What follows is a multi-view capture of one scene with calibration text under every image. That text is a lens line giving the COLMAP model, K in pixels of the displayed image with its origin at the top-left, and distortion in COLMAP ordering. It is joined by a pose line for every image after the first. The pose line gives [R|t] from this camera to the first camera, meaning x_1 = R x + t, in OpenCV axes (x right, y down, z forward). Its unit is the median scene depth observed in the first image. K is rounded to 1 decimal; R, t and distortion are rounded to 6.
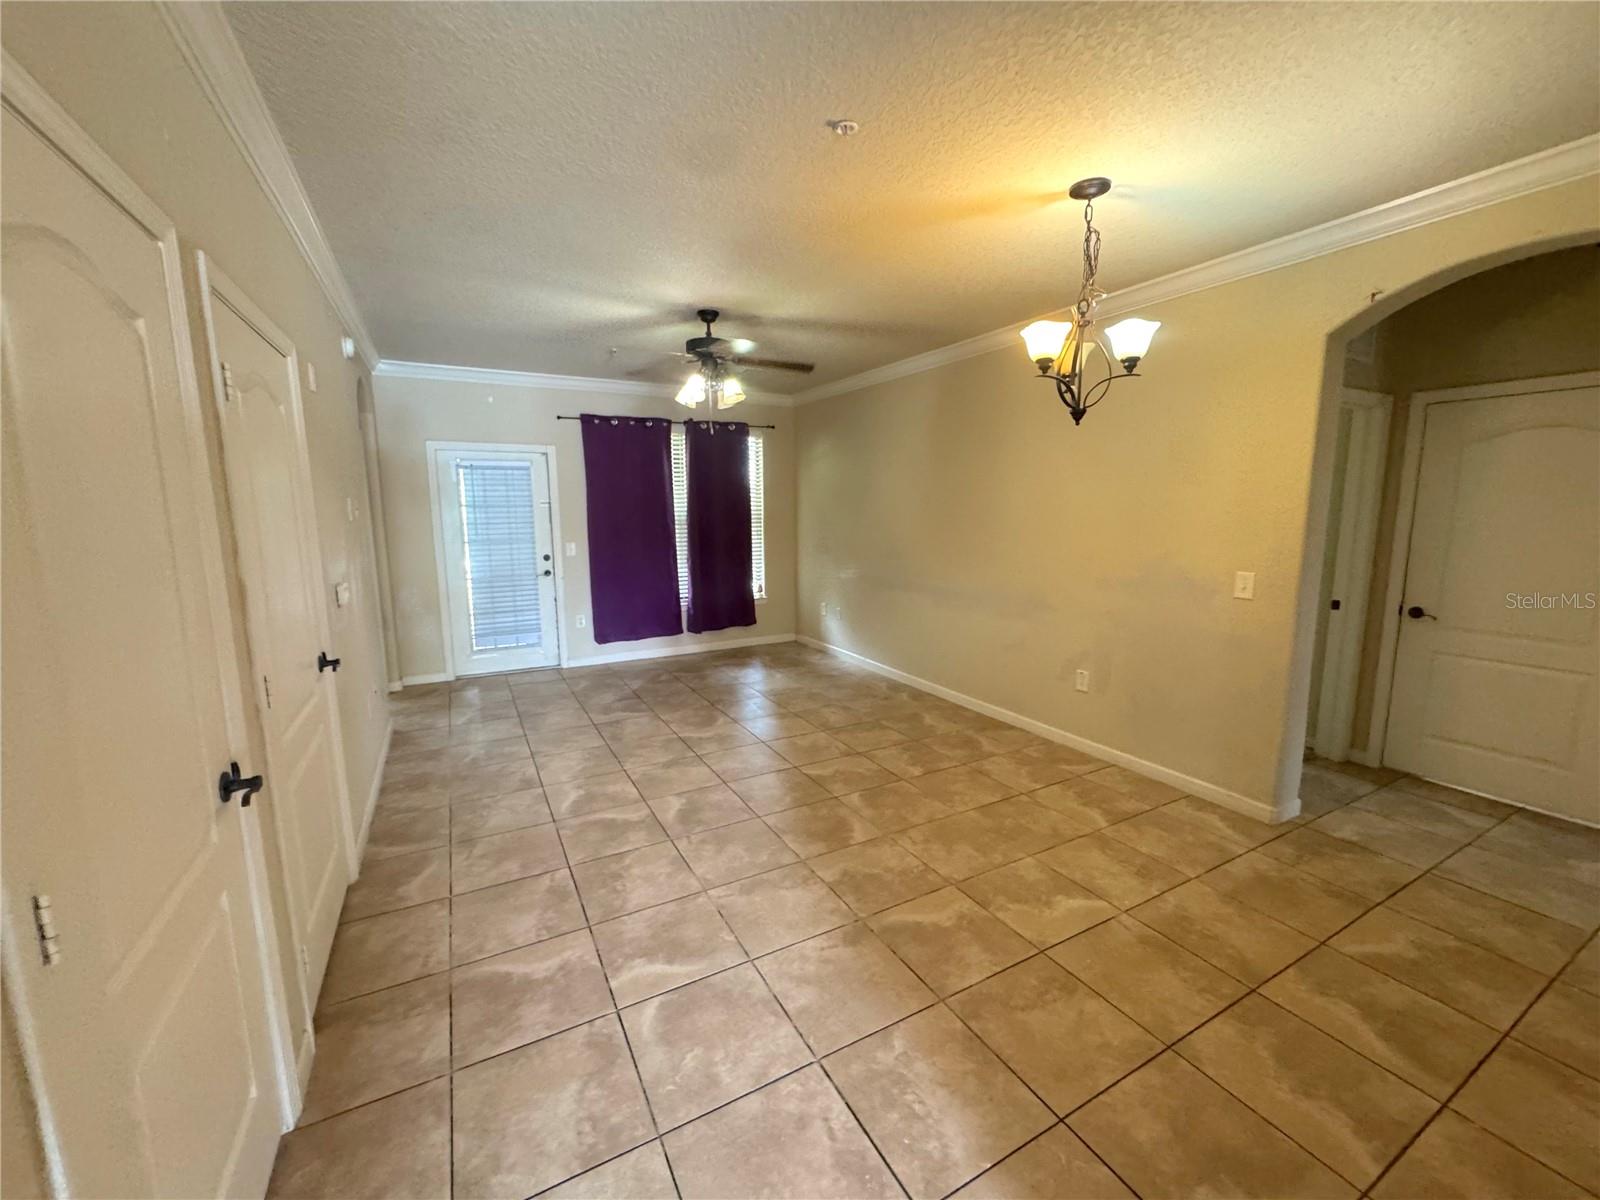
lens RADIAL K [[633.1, 0, 798.0], [0, 633.1, 599.2], [0, 0, 1]] dist [-0.001796, -0.000461]
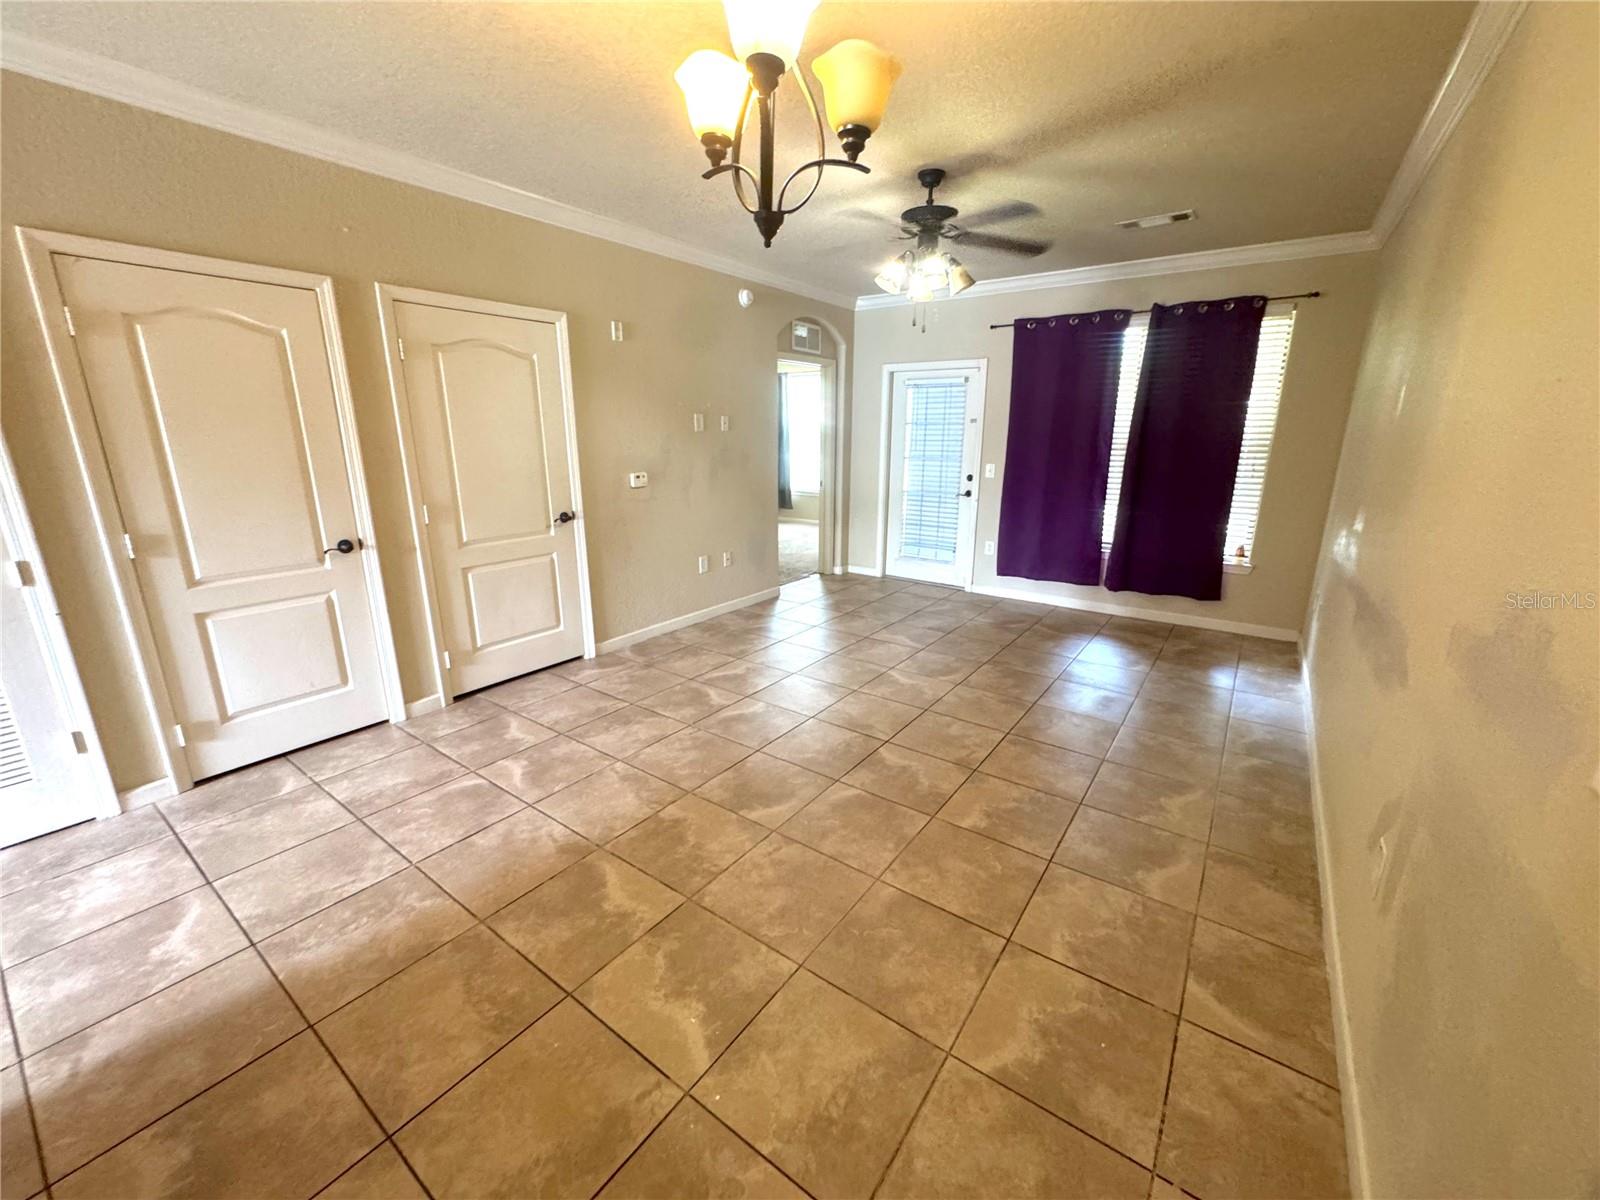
lens RADIAL K [[633.1, 0, 798.0], [0, 633.1, 599.2], [0, 0, 1]] dist [-0.001796, -0.000461]
pose [[0.435611, 0.241818, -0.867045, 0.730984], [-0.140468, 0.969700, 0.199876, -0.078237], [0.889107, 0.034724, 0.456380, 0.598392]]
